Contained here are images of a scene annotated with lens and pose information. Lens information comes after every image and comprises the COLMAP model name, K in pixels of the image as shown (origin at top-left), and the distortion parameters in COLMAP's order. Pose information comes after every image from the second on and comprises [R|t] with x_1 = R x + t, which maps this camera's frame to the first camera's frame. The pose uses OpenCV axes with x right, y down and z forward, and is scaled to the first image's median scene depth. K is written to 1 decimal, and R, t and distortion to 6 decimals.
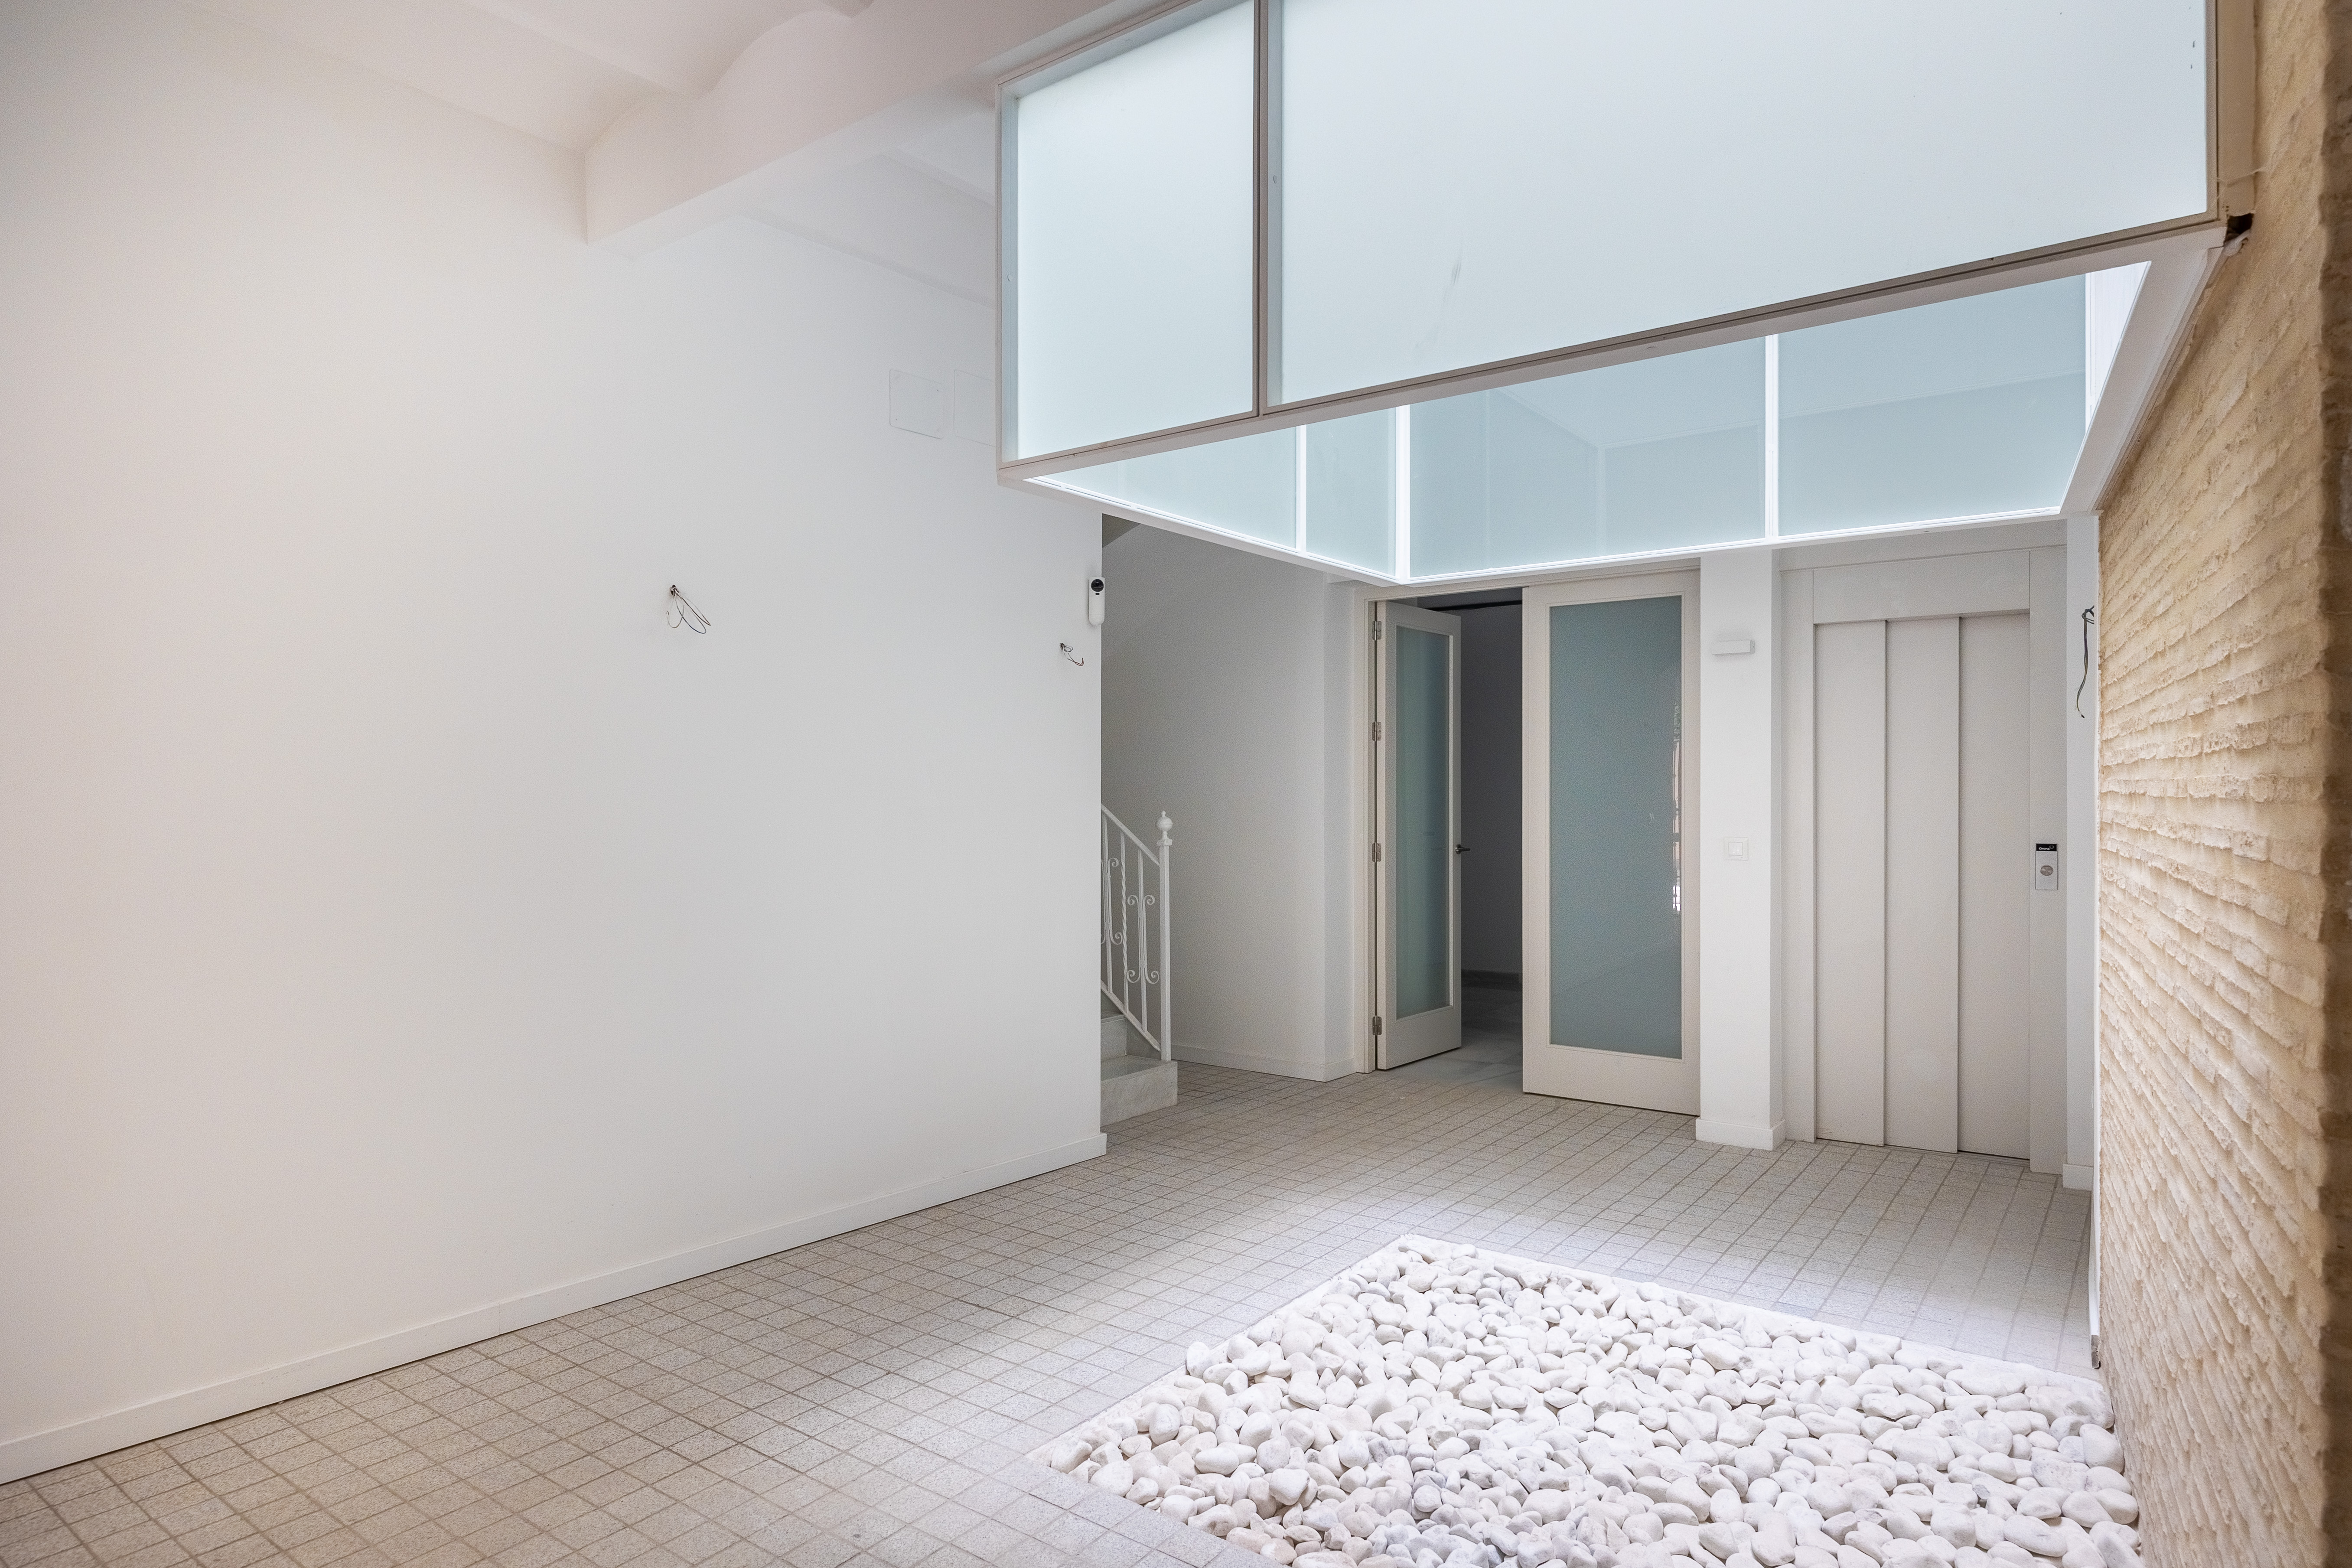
lens RADIAL K [[1318.9, 0, 1172.0], [0, 1318.9, 796.2], [0, 0, 1]] dist [-0.003855, -0.001610]
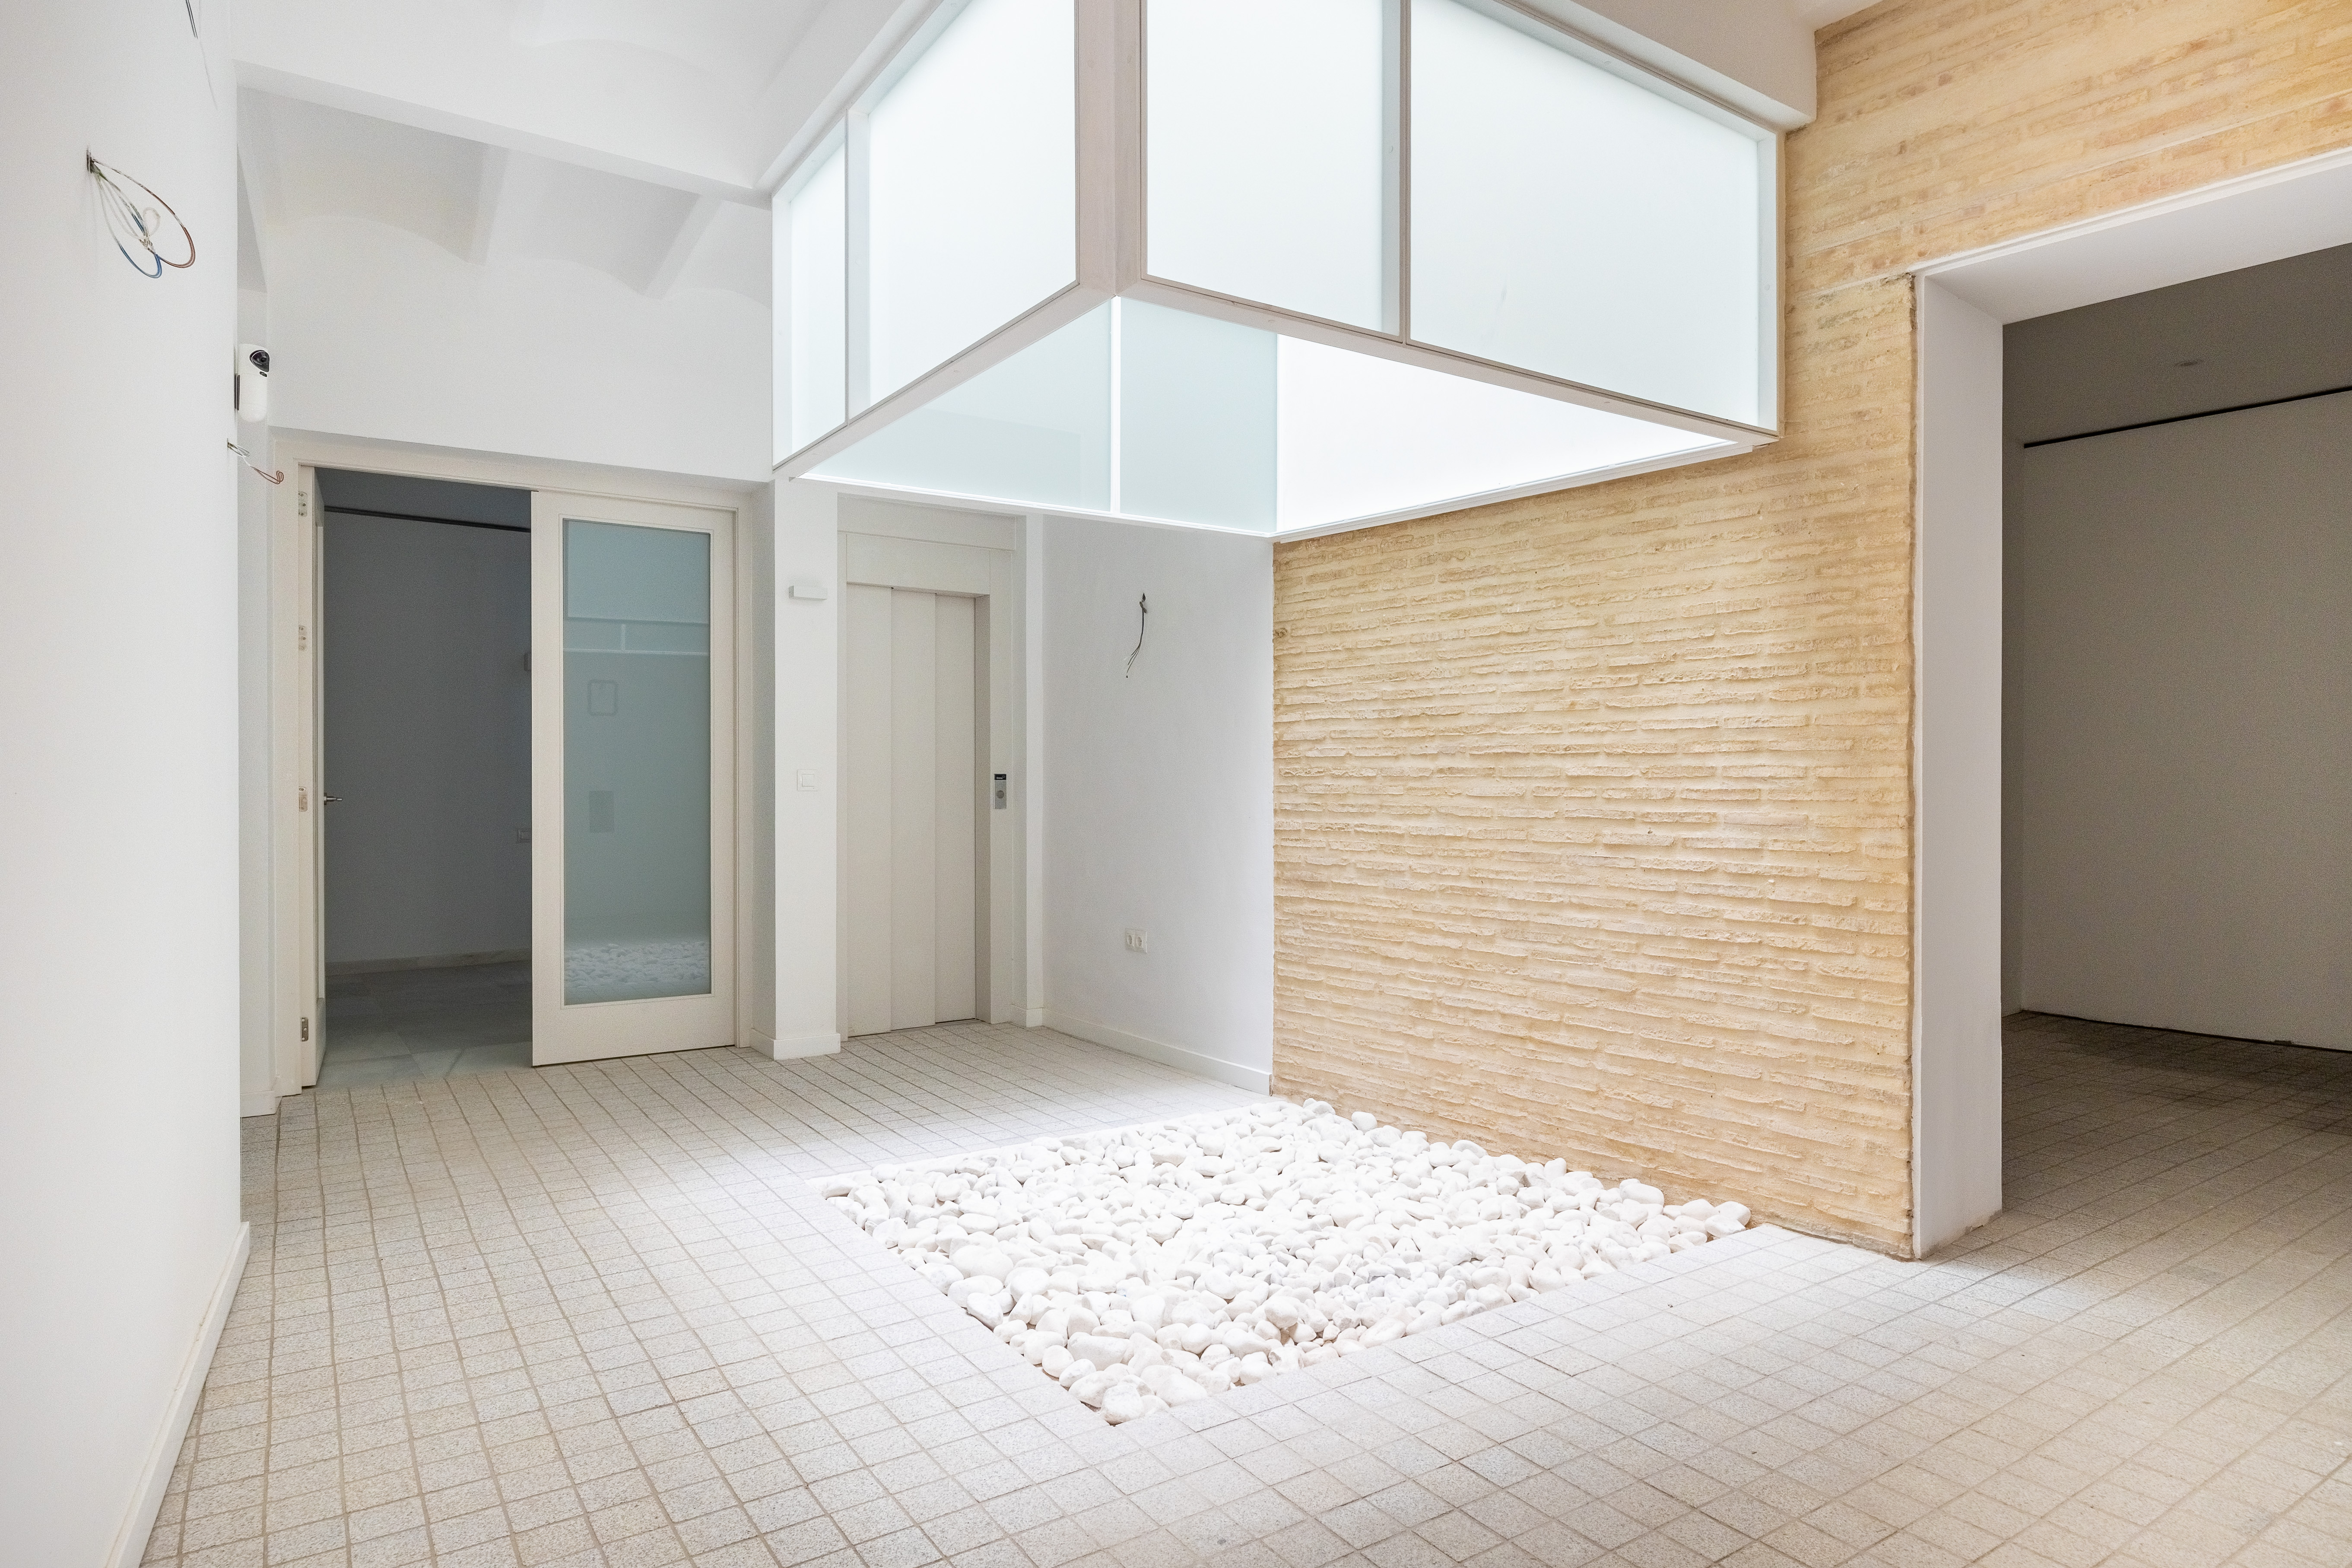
lens RADIAL K [[1322.8, 0, 1157.6], [0, 1322.8, 790.4], [0, 0, 1]] dist [-0.004193, -0.001025]
pose [[0.341951, -0.002854, 0.939713, -0.611866], [-0.000370, 0.999995, 0.003172, 0.054817], [-0.939718, -0.001432, 0.341948, 0.452351]]
